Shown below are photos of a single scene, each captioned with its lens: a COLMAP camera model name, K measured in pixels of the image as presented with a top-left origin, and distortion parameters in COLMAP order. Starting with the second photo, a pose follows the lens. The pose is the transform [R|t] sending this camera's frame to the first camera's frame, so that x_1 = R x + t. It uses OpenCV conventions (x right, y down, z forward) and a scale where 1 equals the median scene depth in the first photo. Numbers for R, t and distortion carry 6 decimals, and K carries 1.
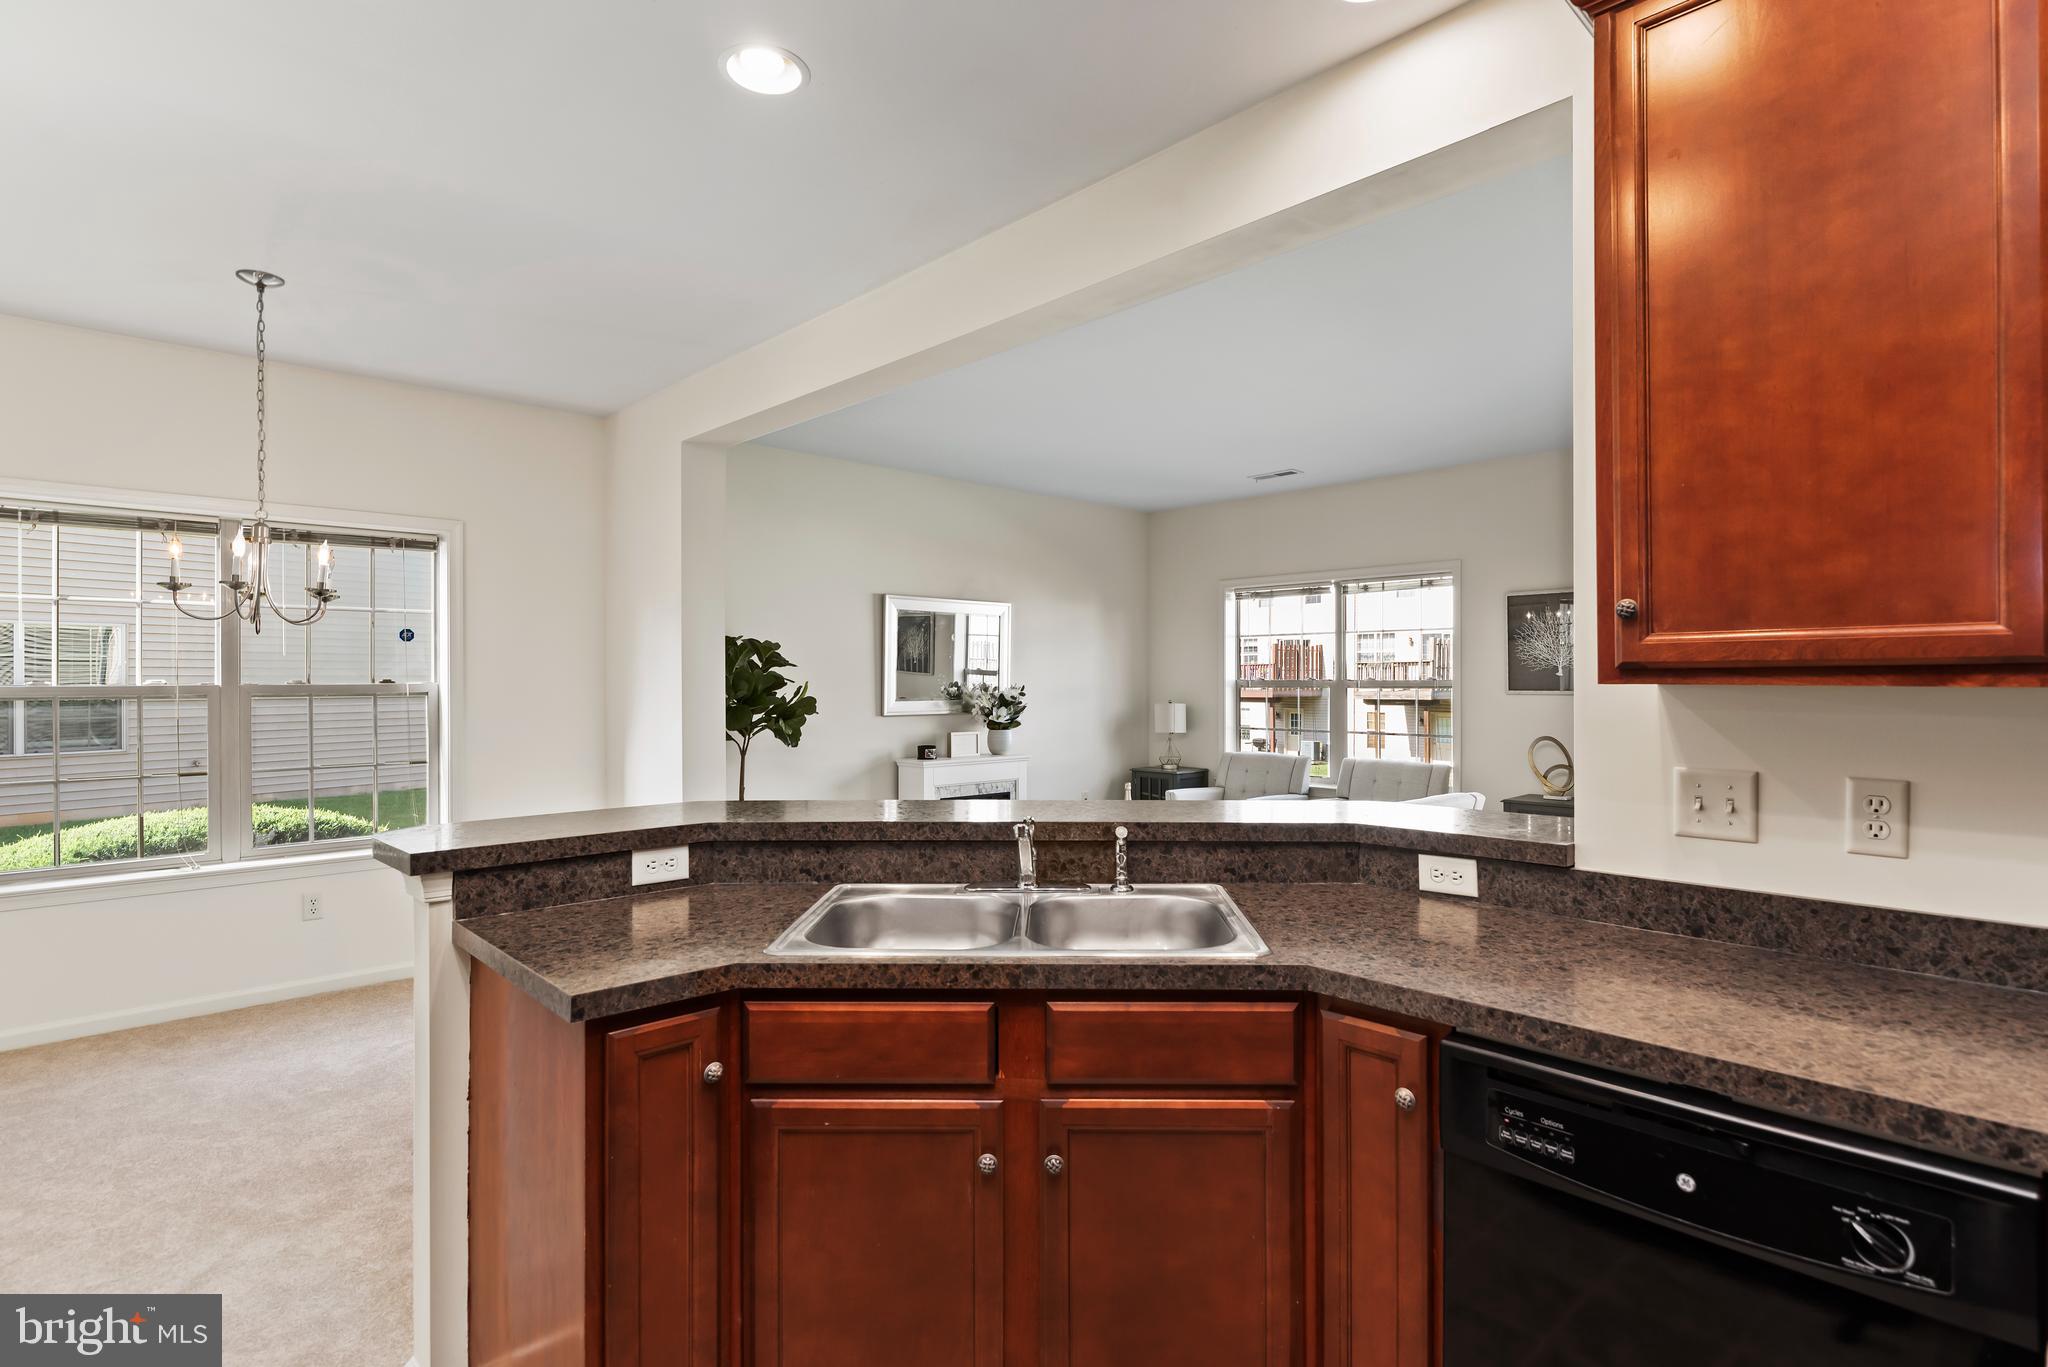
lens RADIAL K [[1009.1, 0, 1027.9], [0, 1009.1, 680.2], [0, 0, 1]] dist [-0.004574, -0.000564]
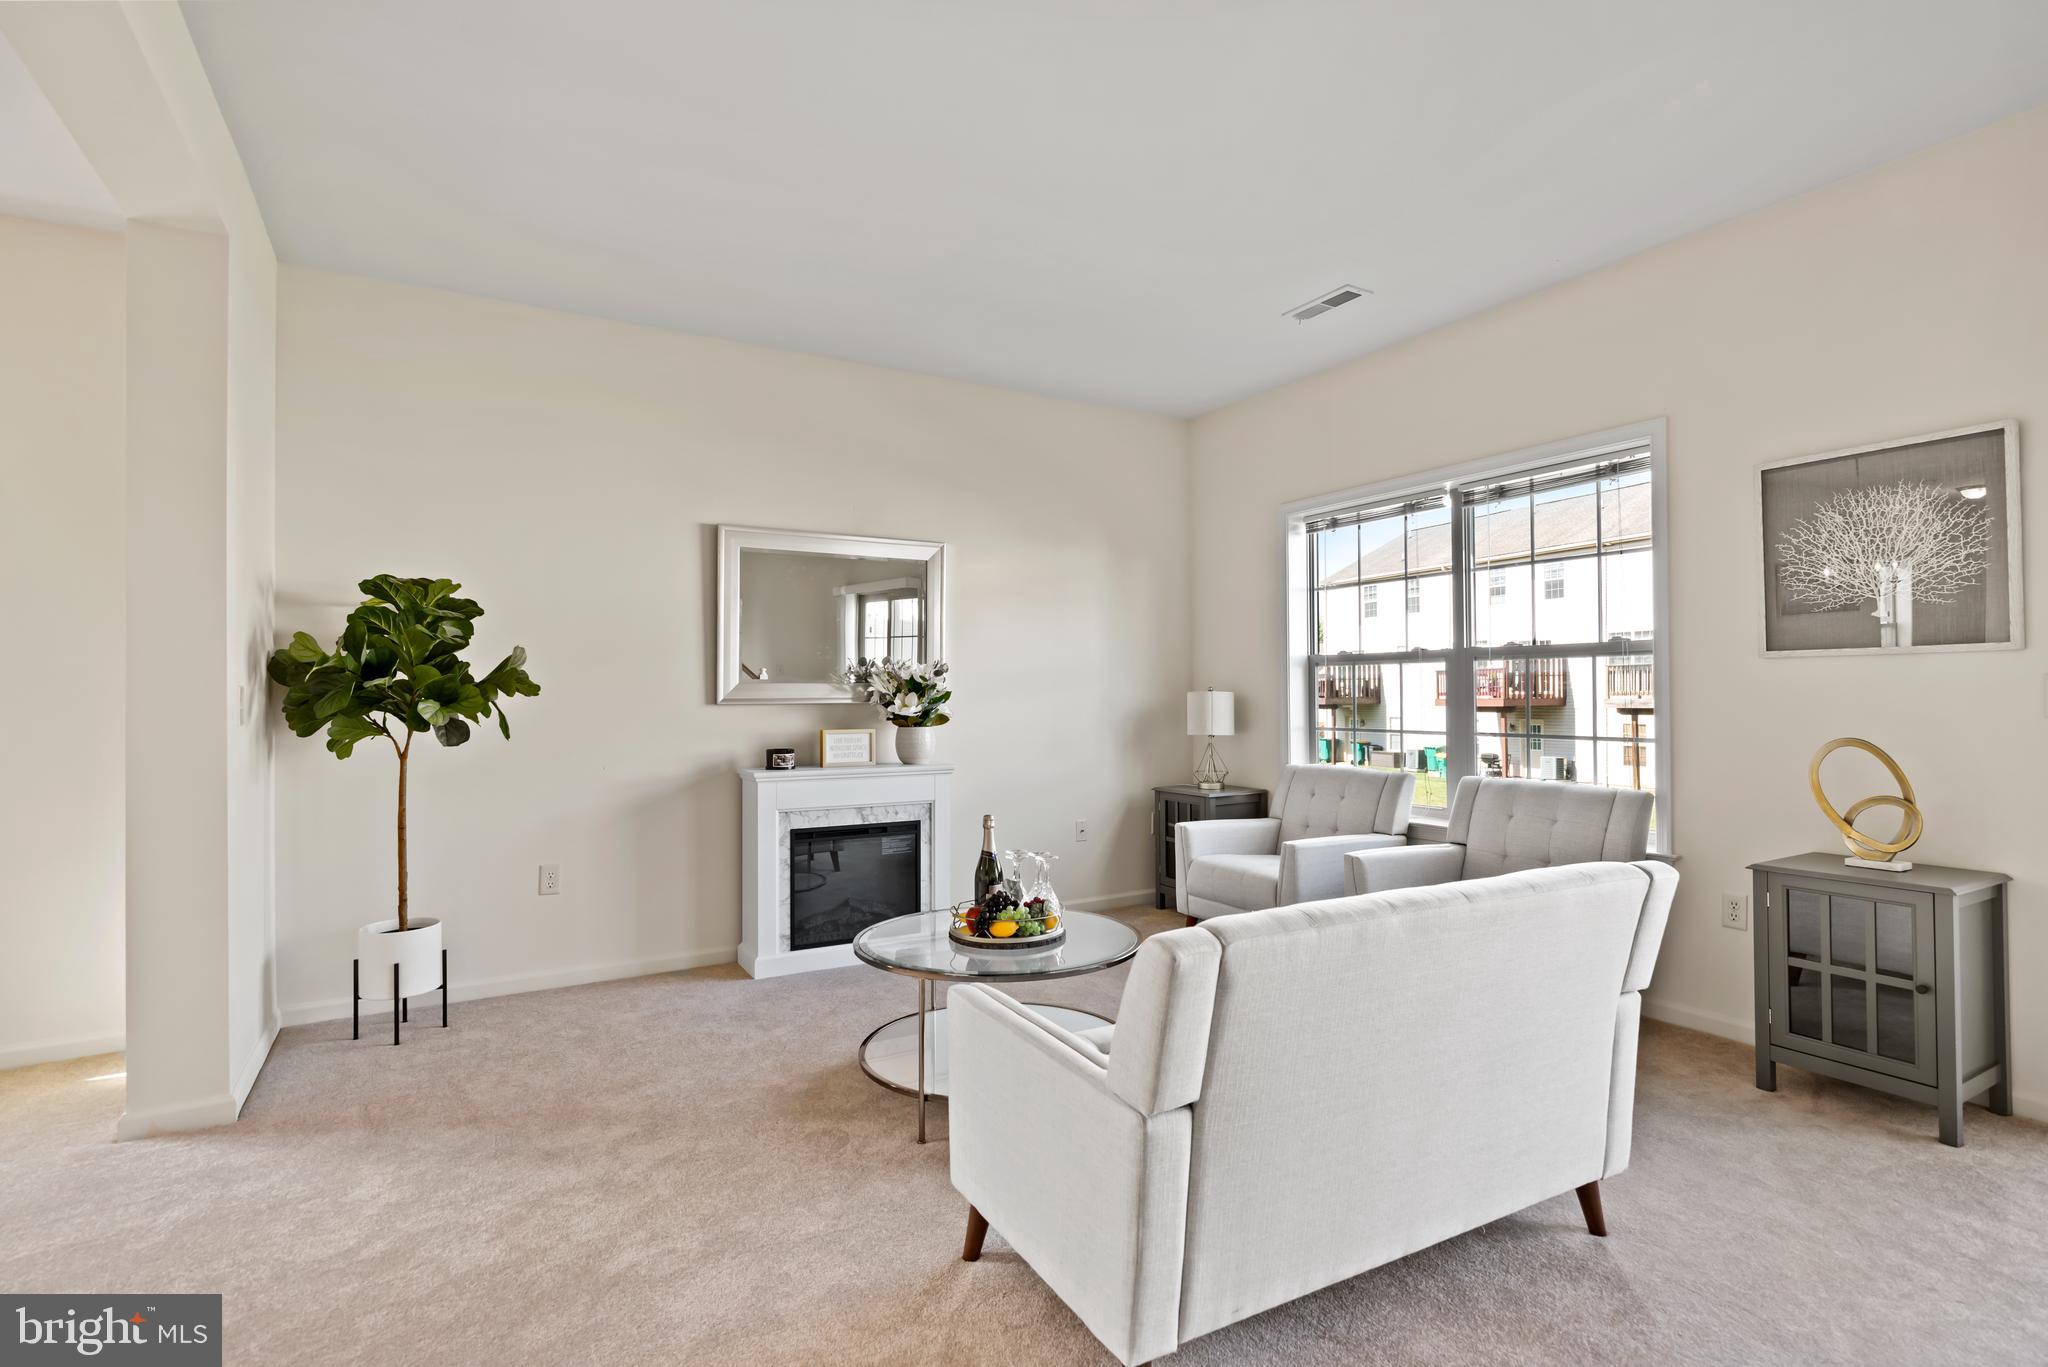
lens RADIAL K [[1009.1, 0, 1019.3], [0, 1009.1, 677.1], [0, 0, 1]] dist [-0.004574, -0.000564]
pose [[0.974222, -0.008422, -0.225435, 0.193978], [0.004703, 0.999844, -0.017028, 0.027404], [0.225543, 0.015529, 0.974109, 0.361964]]
